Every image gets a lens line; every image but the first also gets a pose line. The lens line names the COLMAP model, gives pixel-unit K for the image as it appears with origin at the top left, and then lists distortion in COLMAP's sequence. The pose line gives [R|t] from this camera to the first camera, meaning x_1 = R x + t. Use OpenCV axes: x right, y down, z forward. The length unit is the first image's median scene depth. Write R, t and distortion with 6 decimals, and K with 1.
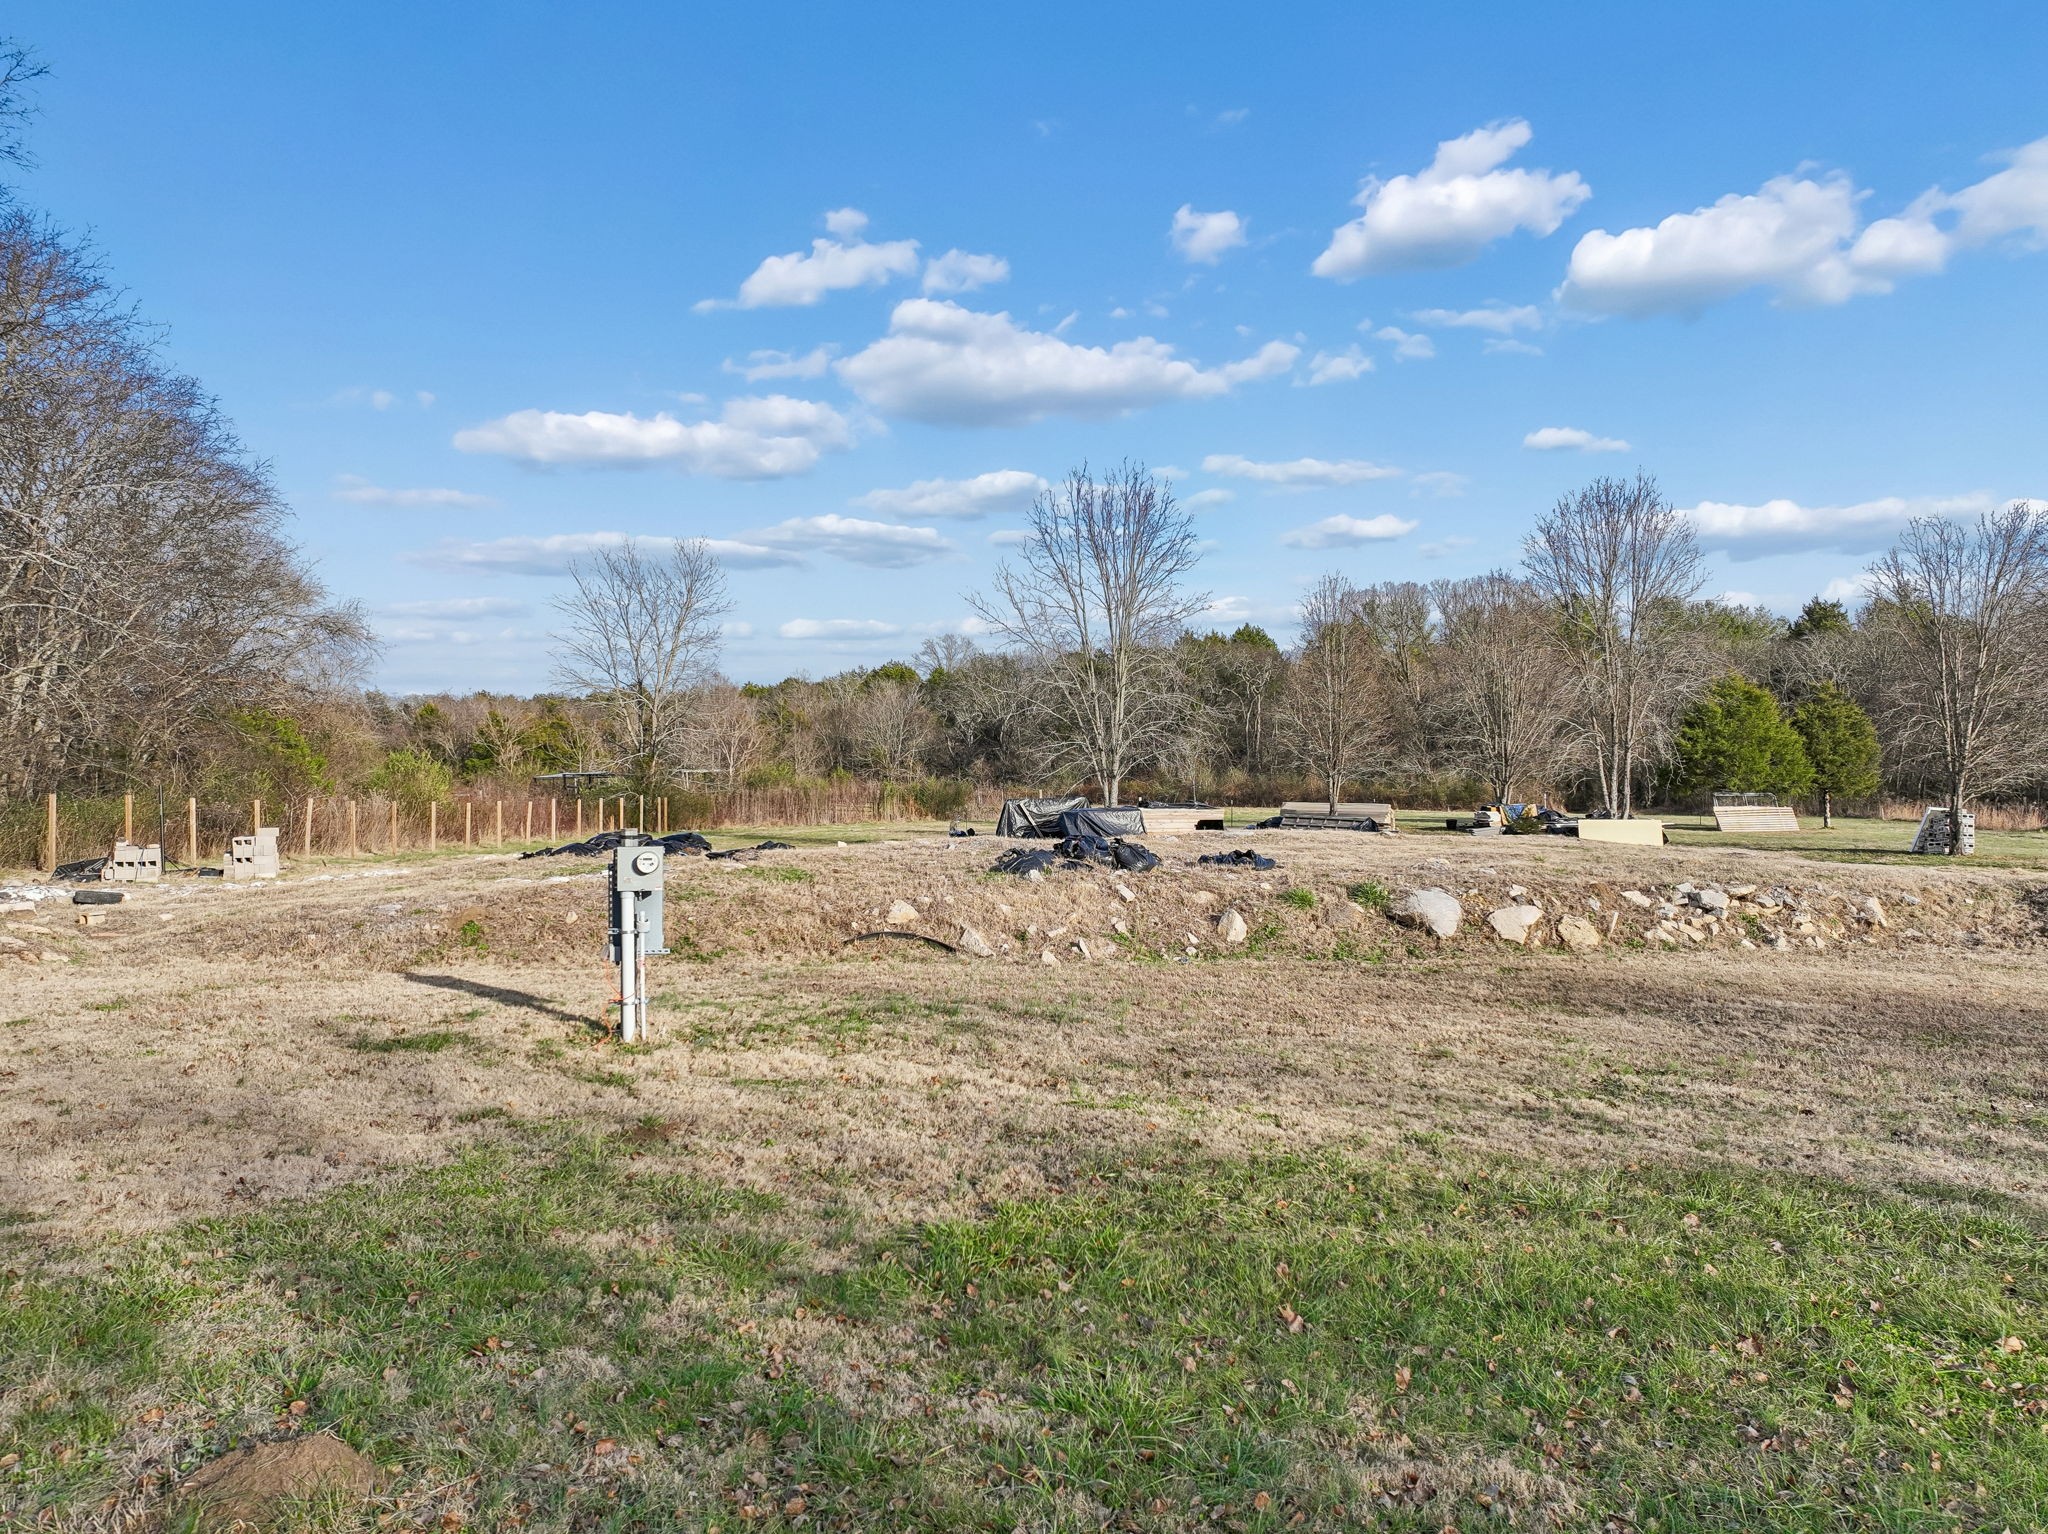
lens RADIAL K [[1427.8, 0, 1025.6], [0, 1427.8, 776.1], [0, 0, 1]] dist [-0.002739, 0.016579]
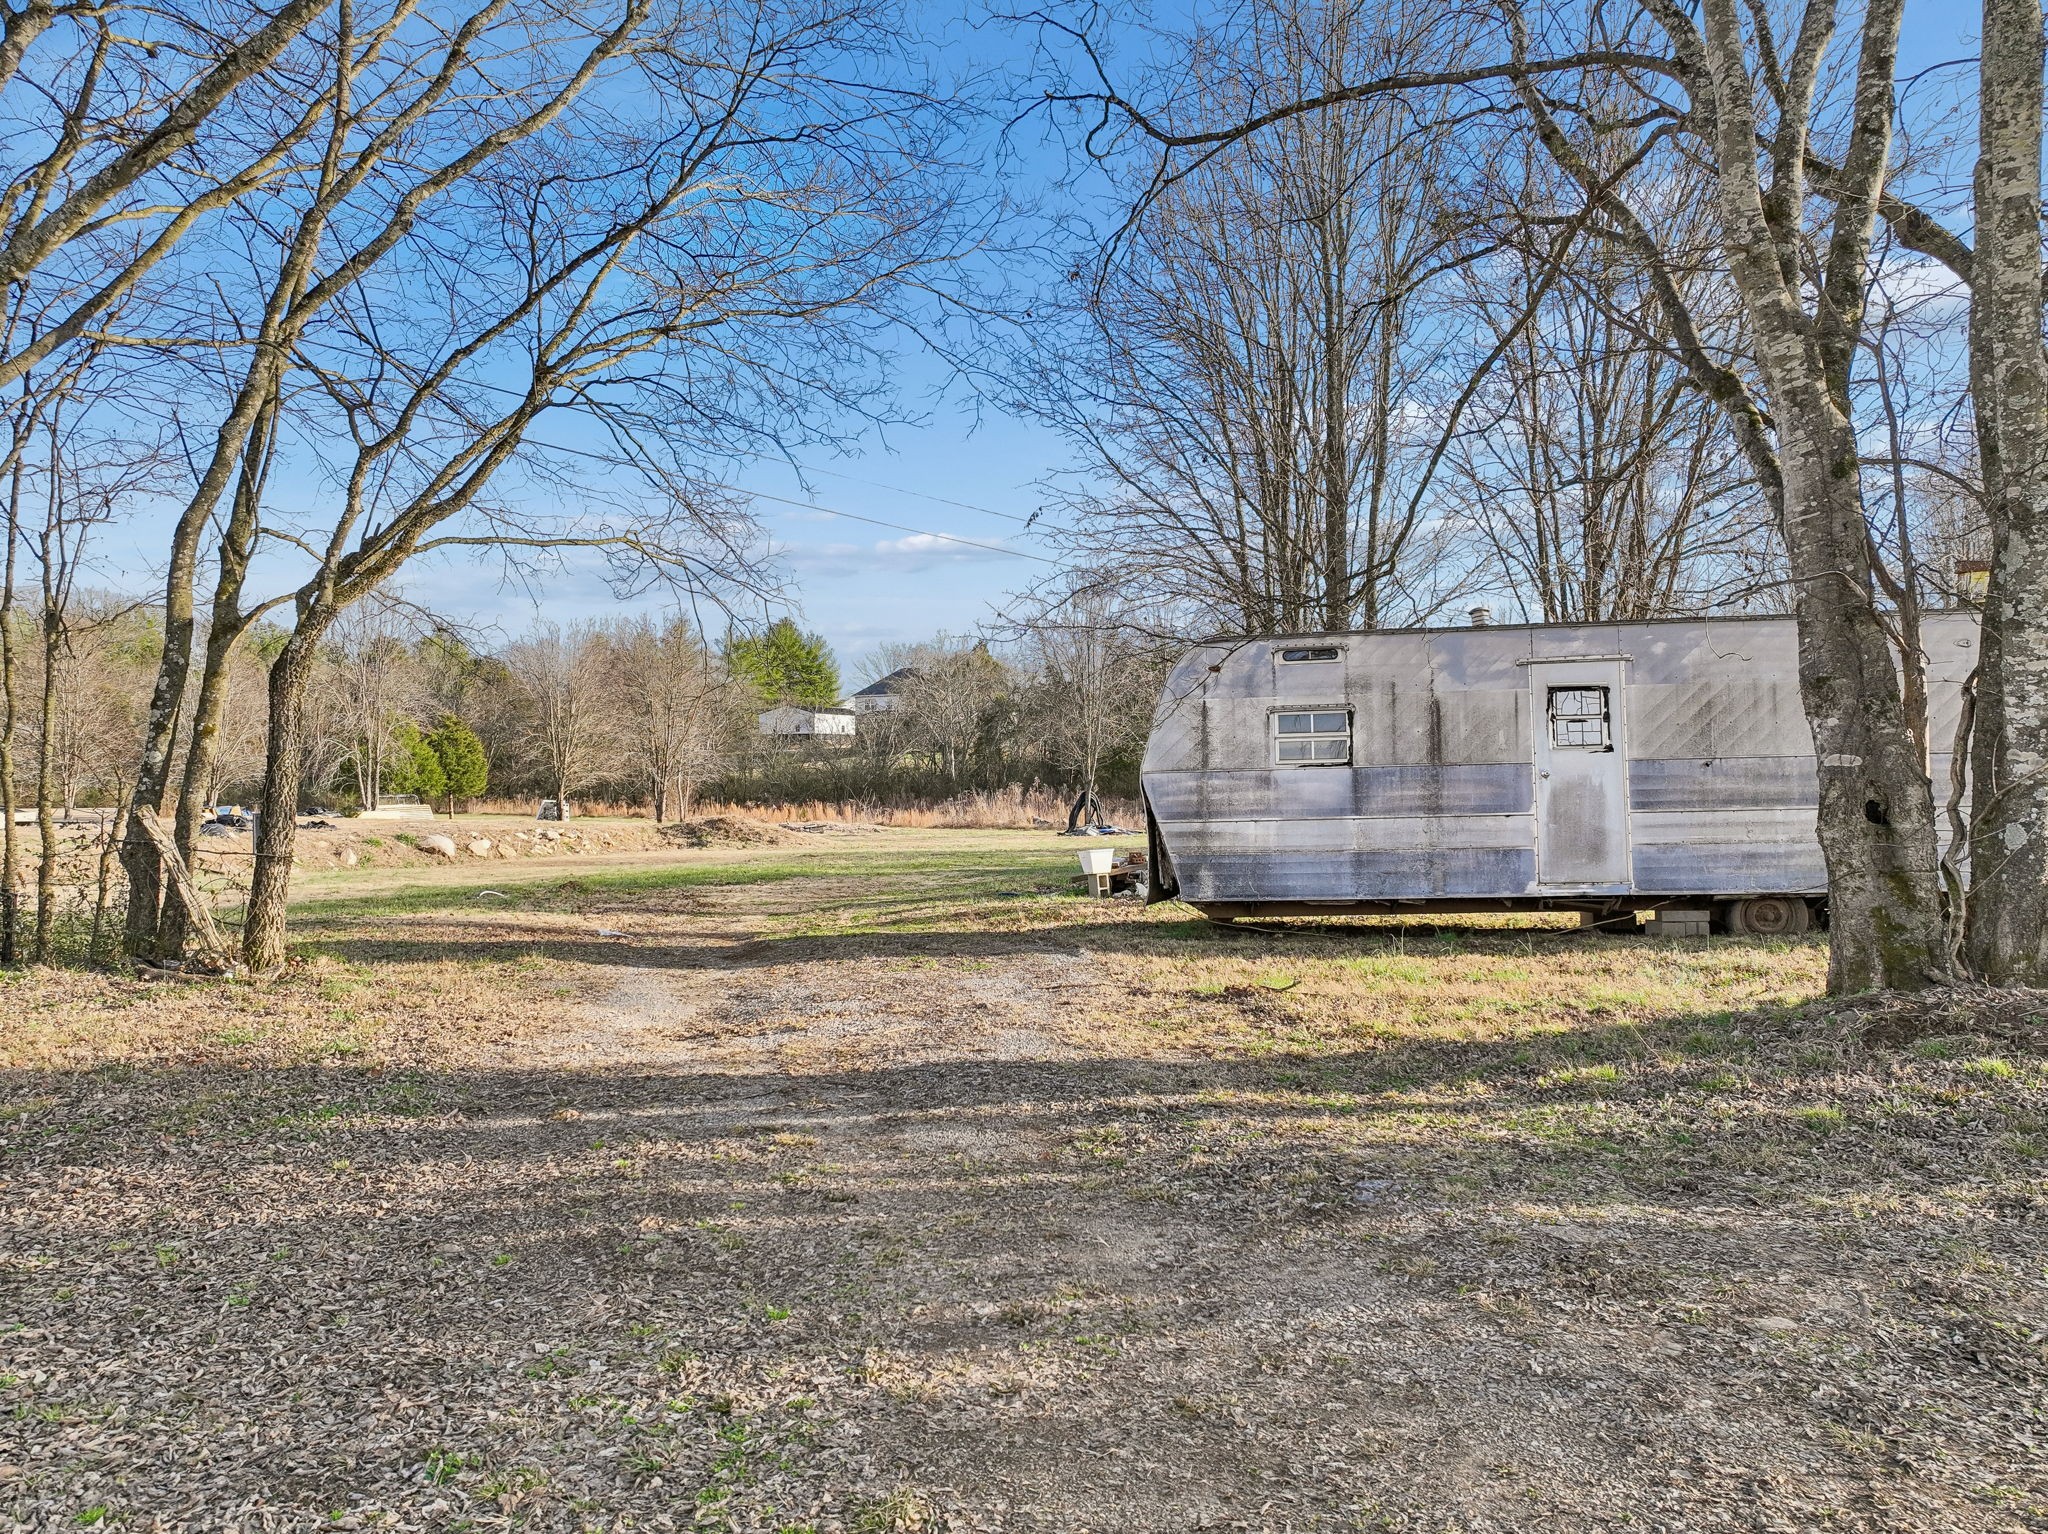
lens RADIAL K [[1399.0, 0, 1024.0], [0, 1399.0, 767.0], [0, 0, 1]] dist [0.005927, 0.005423]
pose [[0.566782, 0.001860, 0.823866, -0.794381], [0.009042, 0.999923, -0.008478, 0.007190], [-0.823818, 0.012255, 0.566722, -0.730019]]
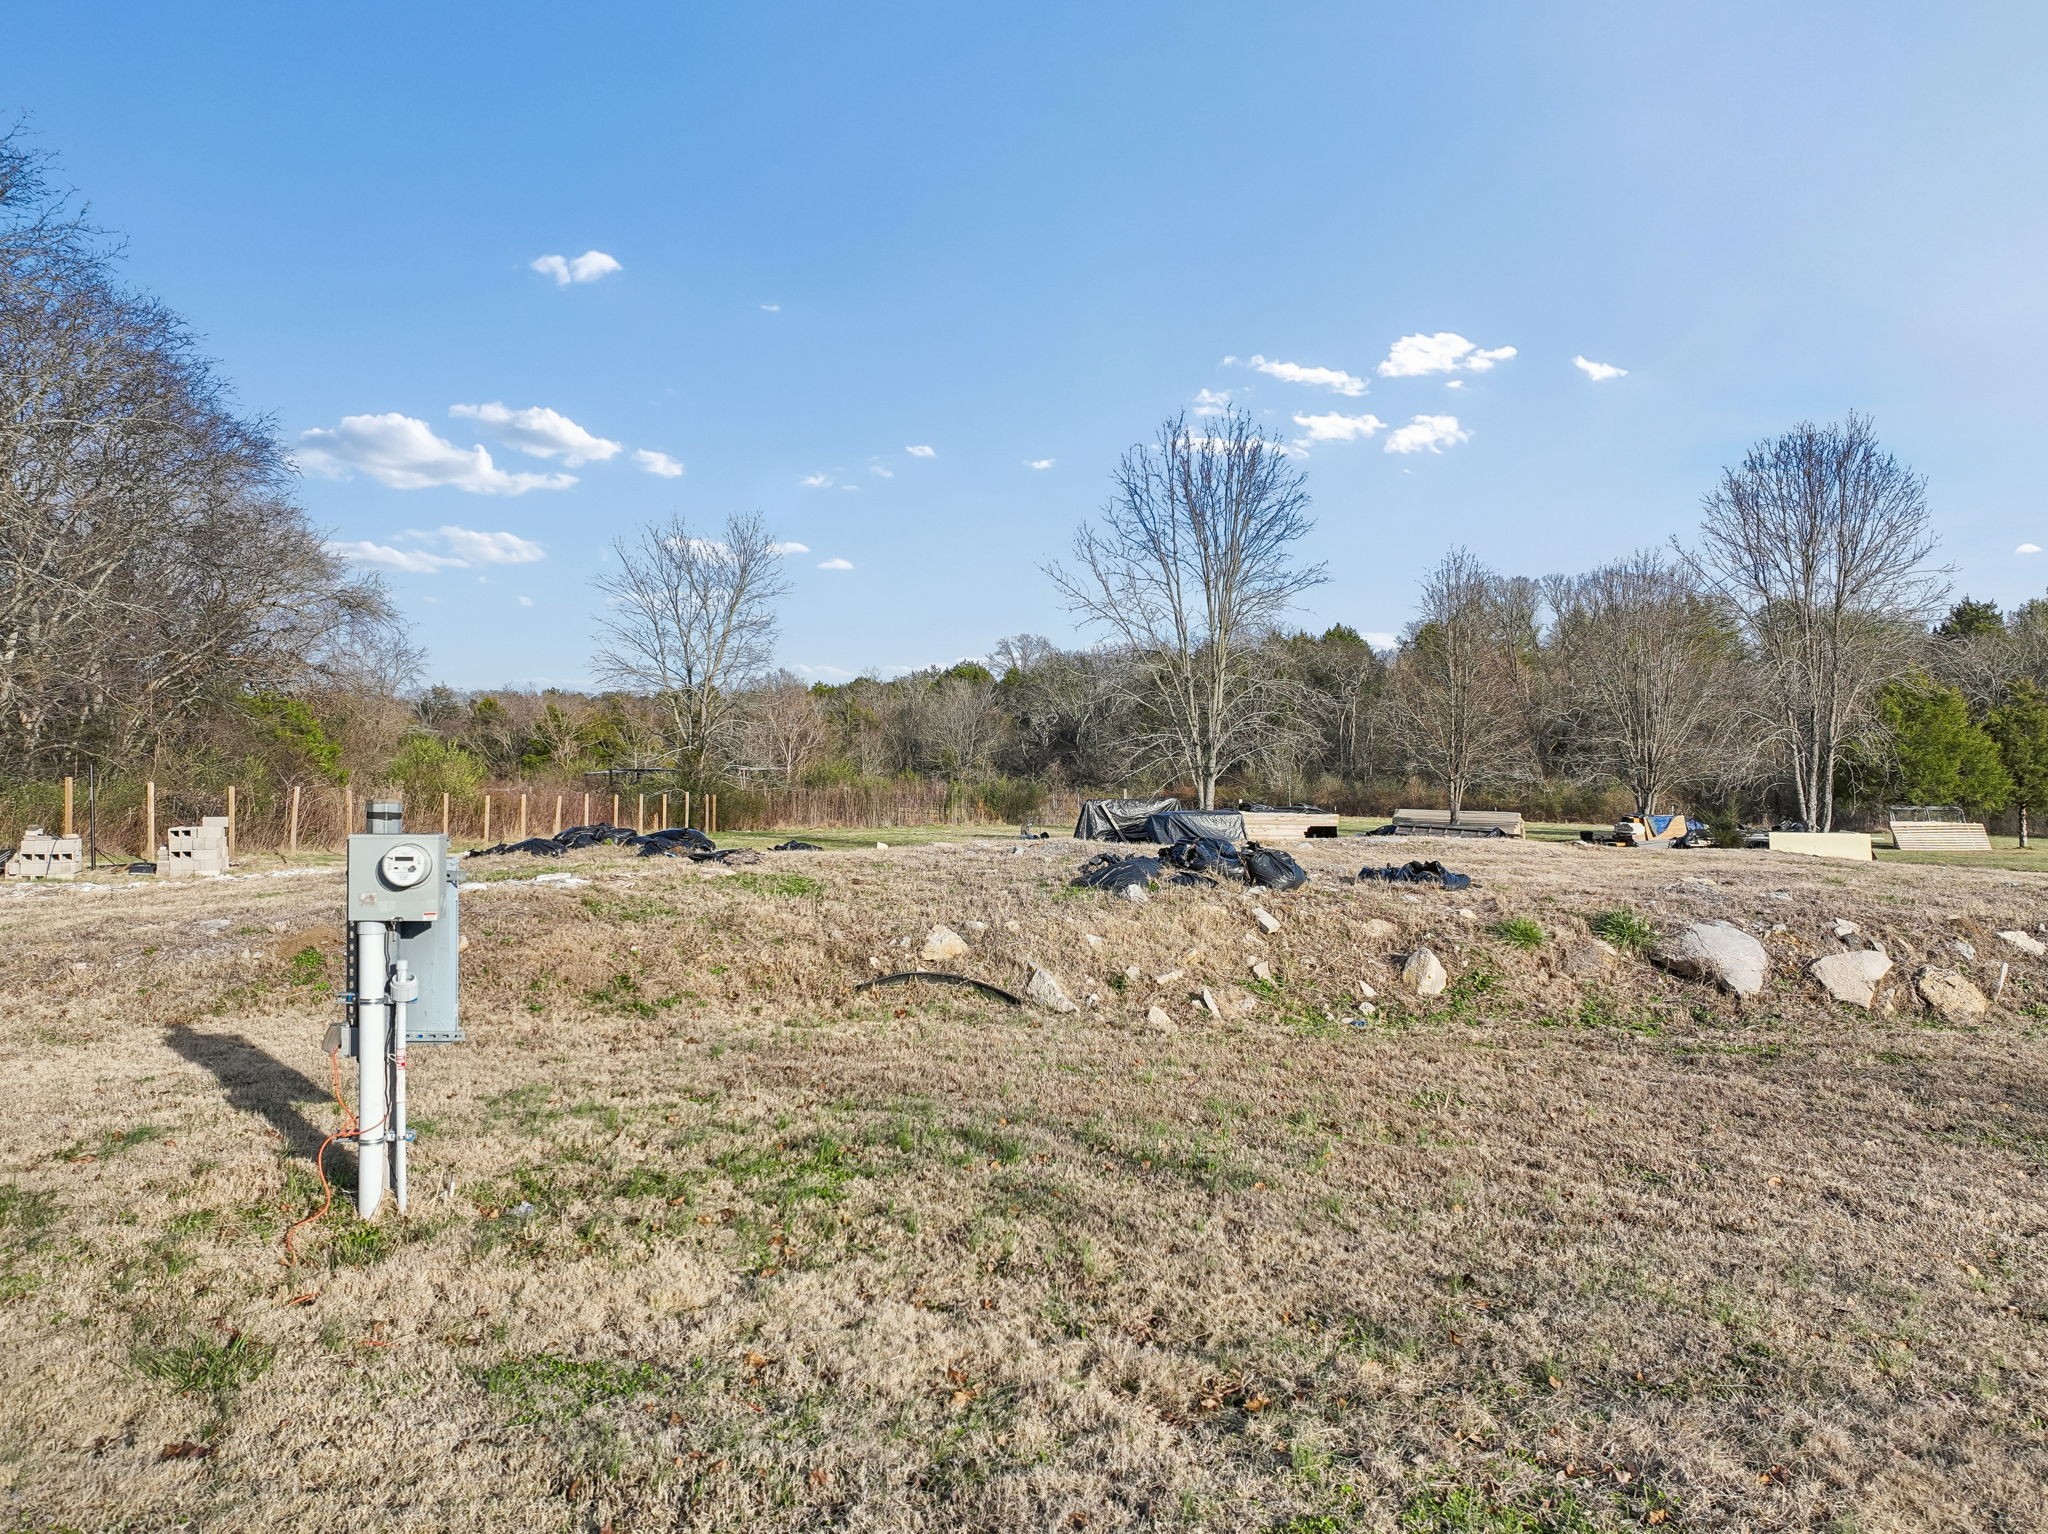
lens RADIAL K [[1449.2, 0, 1020.3], [0, 1449.2, 793.9], [0, 0, 1]] dist [0.002437, 0.003946]
pose [[0.998370, 0.013637, -0.055422, -0.010286], [-0.013216, 0.999881, 0.007956, 0.014711], [0.055524, -0.007210, 0.998431, 0.261506]]
